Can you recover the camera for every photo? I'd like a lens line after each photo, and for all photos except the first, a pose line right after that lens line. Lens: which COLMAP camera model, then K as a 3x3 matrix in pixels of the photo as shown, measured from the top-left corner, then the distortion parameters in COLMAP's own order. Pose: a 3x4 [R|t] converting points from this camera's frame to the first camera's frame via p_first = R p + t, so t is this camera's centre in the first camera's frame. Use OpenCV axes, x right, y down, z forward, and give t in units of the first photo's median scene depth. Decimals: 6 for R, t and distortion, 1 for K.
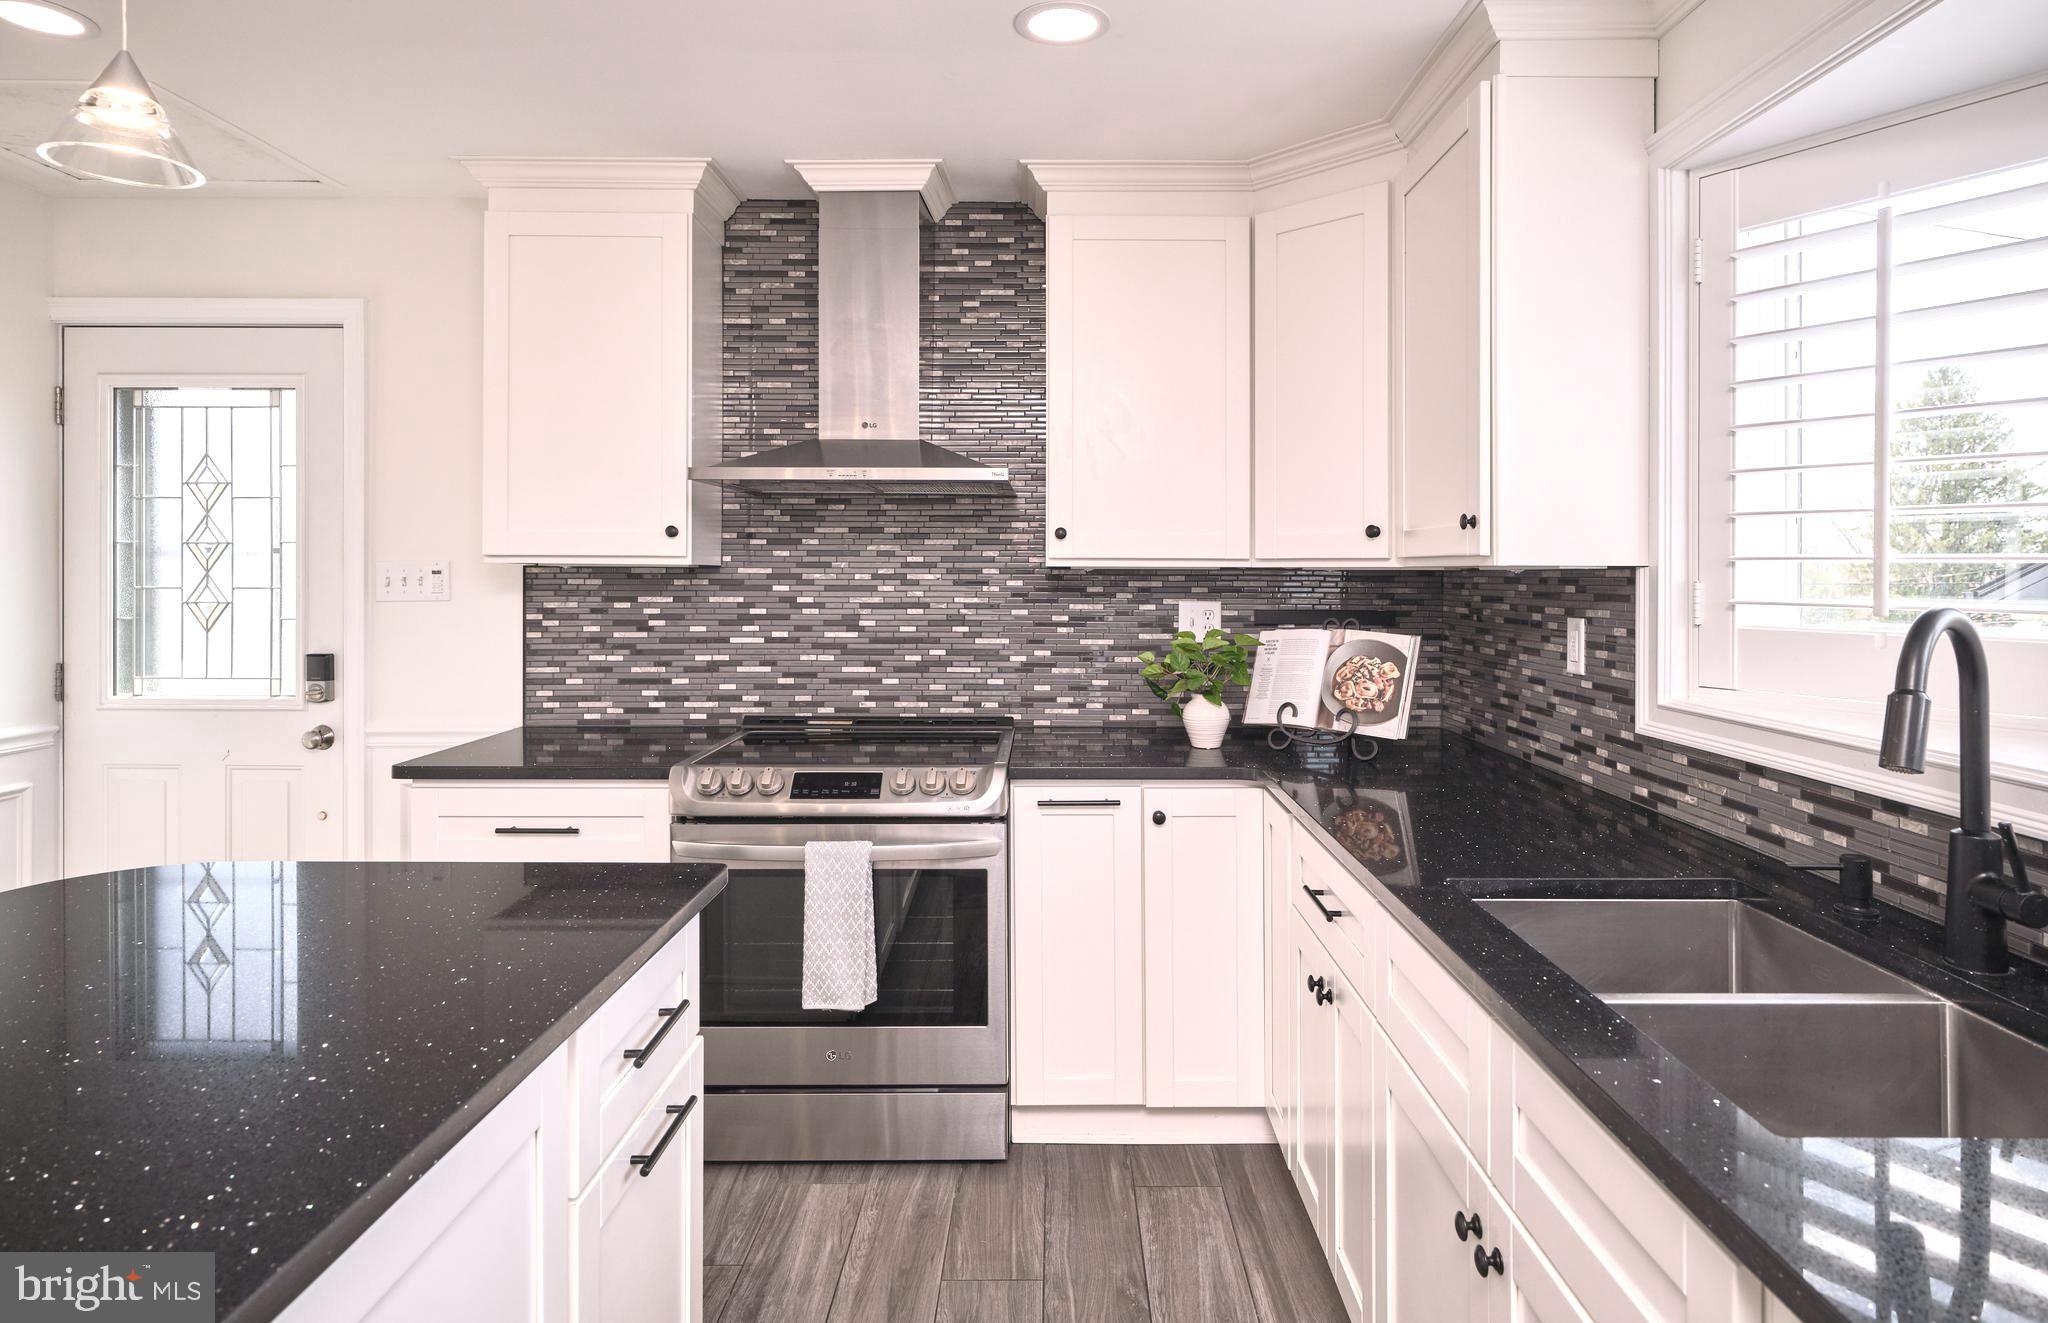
lens RADIAL K [[1104.1, 0, 1069.5], [0, 1104.1, 574.0], [0, 0, 1]] dist [-0.023525, -0.001386]
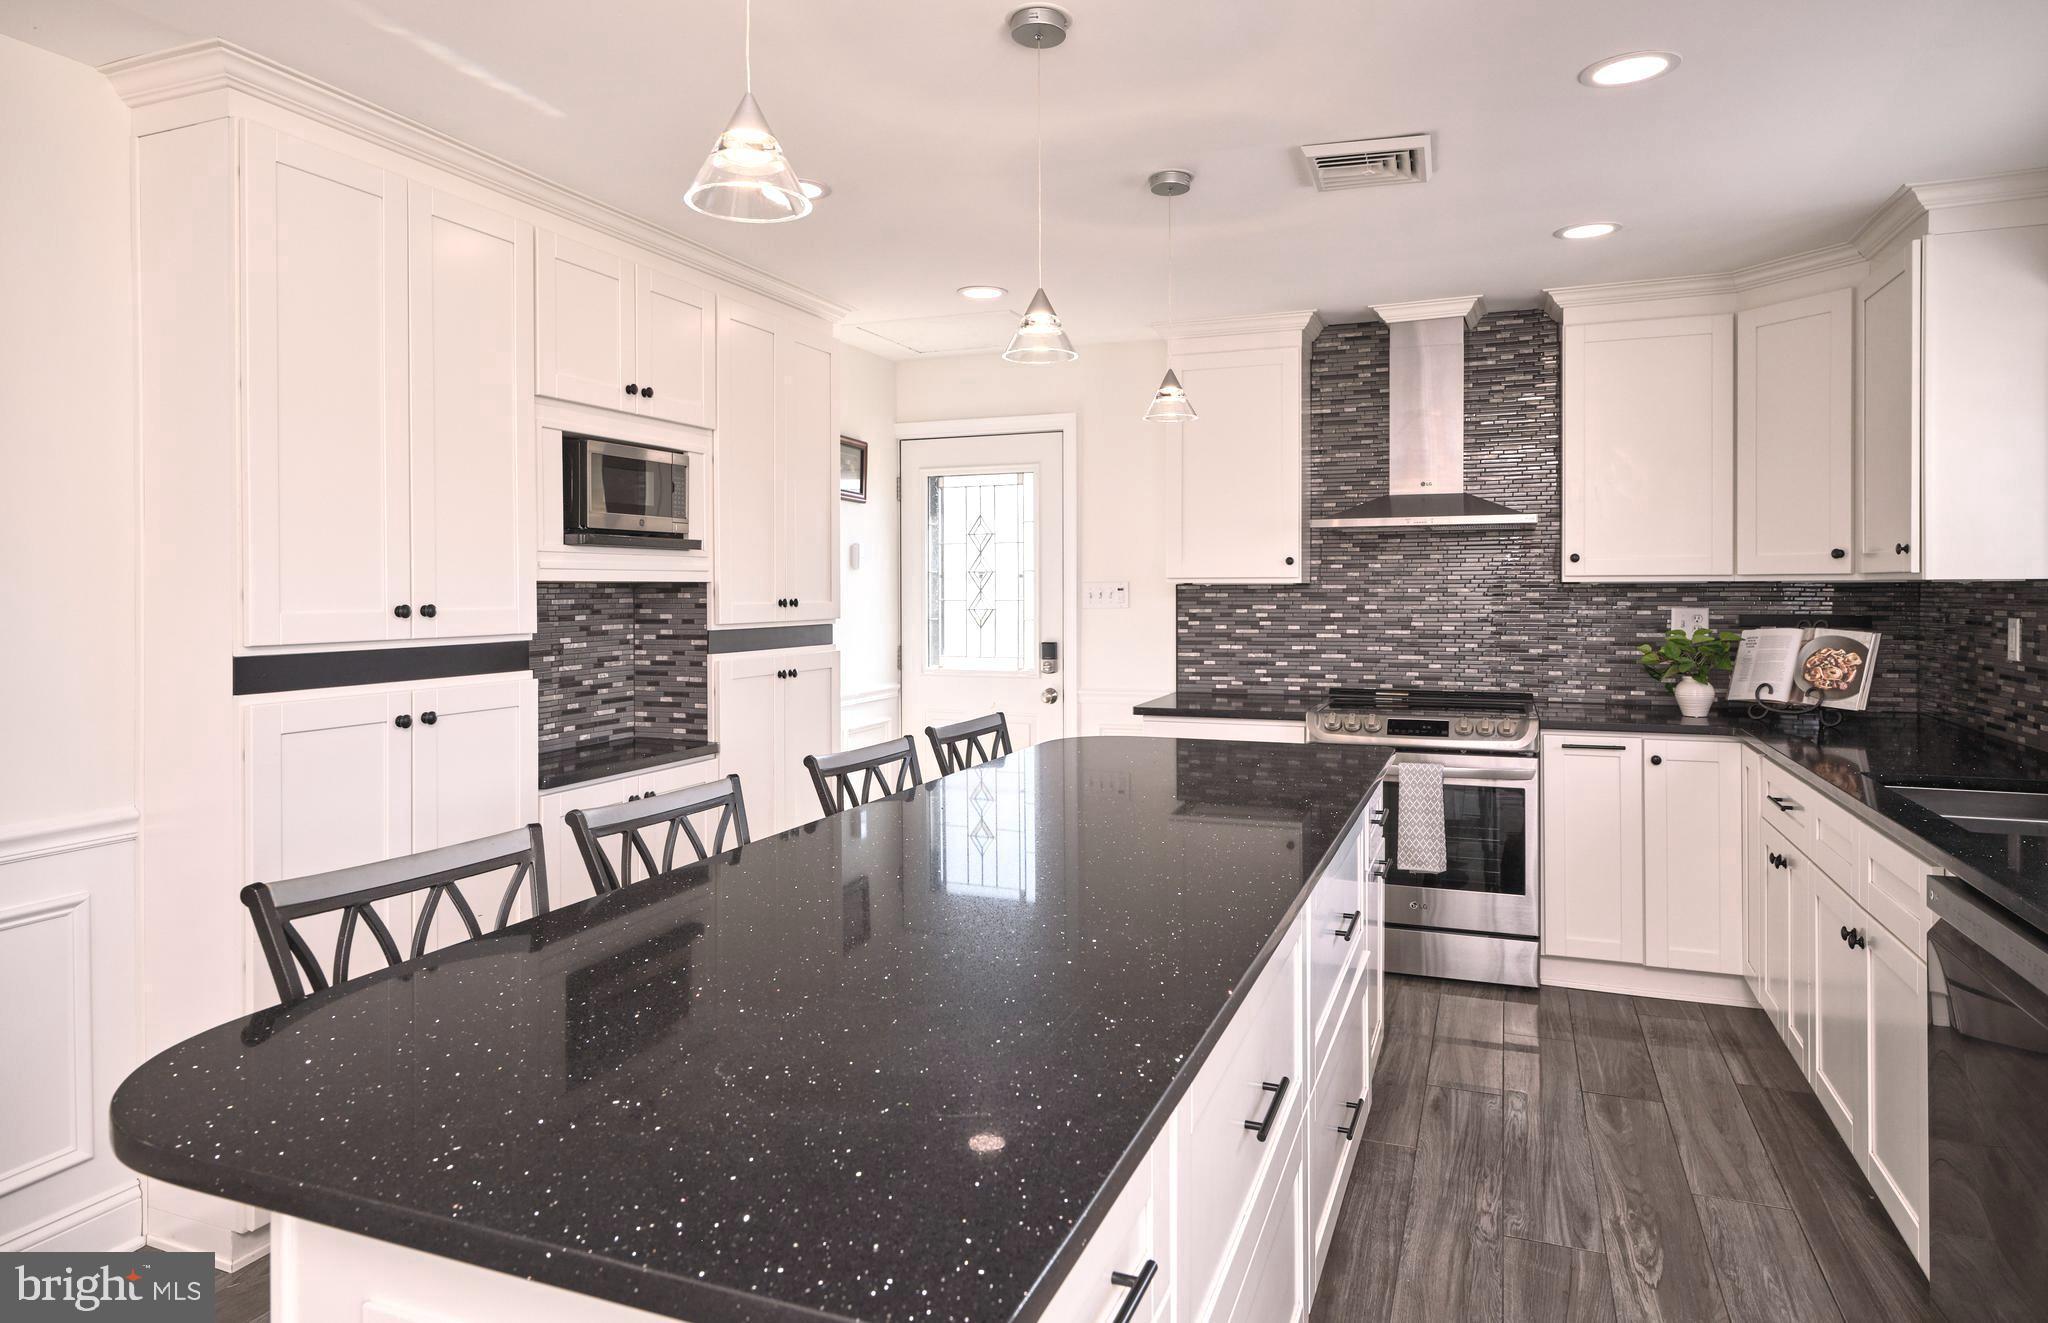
lens RADIAL K [[1185.7, 0, 1036.0], [0, 1185.7, 607.3], [0, 0, 1]] dist [0.003391, -0.003861]
pose [[0.924969, -0.001104, -0.380041, -0.064574], [0.007134, 0.999870, 0.014458, -0.001376], [0.379976, -0.016084, 0.924857, -0.600197]]
